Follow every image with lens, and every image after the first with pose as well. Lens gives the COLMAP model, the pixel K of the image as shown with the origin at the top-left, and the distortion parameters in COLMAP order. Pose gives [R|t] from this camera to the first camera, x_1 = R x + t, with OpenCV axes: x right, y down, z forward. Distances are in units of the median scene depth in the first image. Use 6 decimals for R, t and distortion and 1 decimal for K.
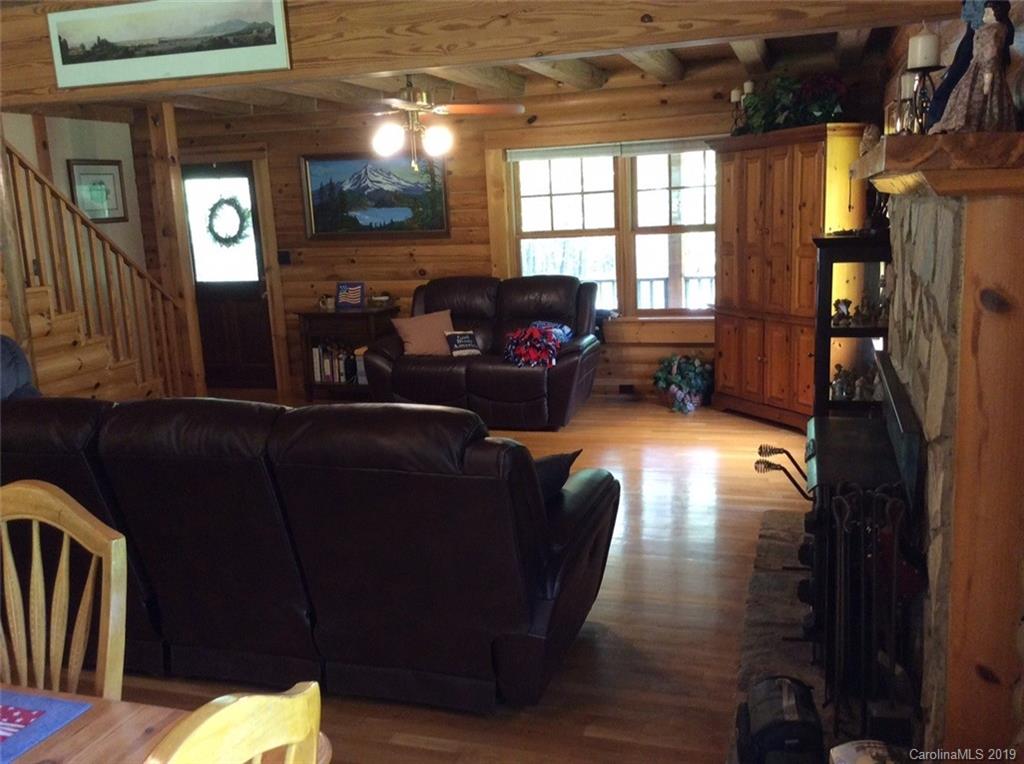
lens RADIAL K [[920.2, 0, 512.0], [0, 920.2, 382.0], [0, 0, 1]] dist [0.126588, -0.206035]
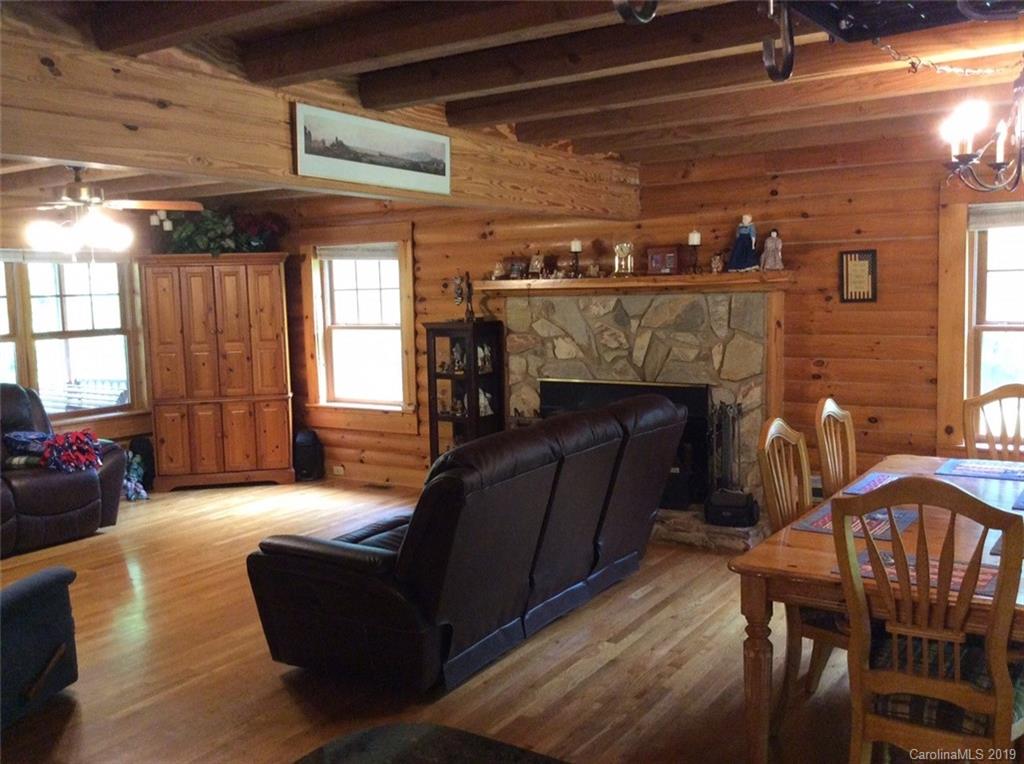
lens RADIAL K [[920.2, 0, 512.0], [0, 920.2, 382.0], [0, 0, 1]] dist [0.126588, -0.206035]
pose [[0.260688, -0.056999, 0.963739, -1.304118], [0.196882, 0.980416, 0.004730, -0.037499], [-0.945134, 0.188510, 0.266805, 0.489036]]
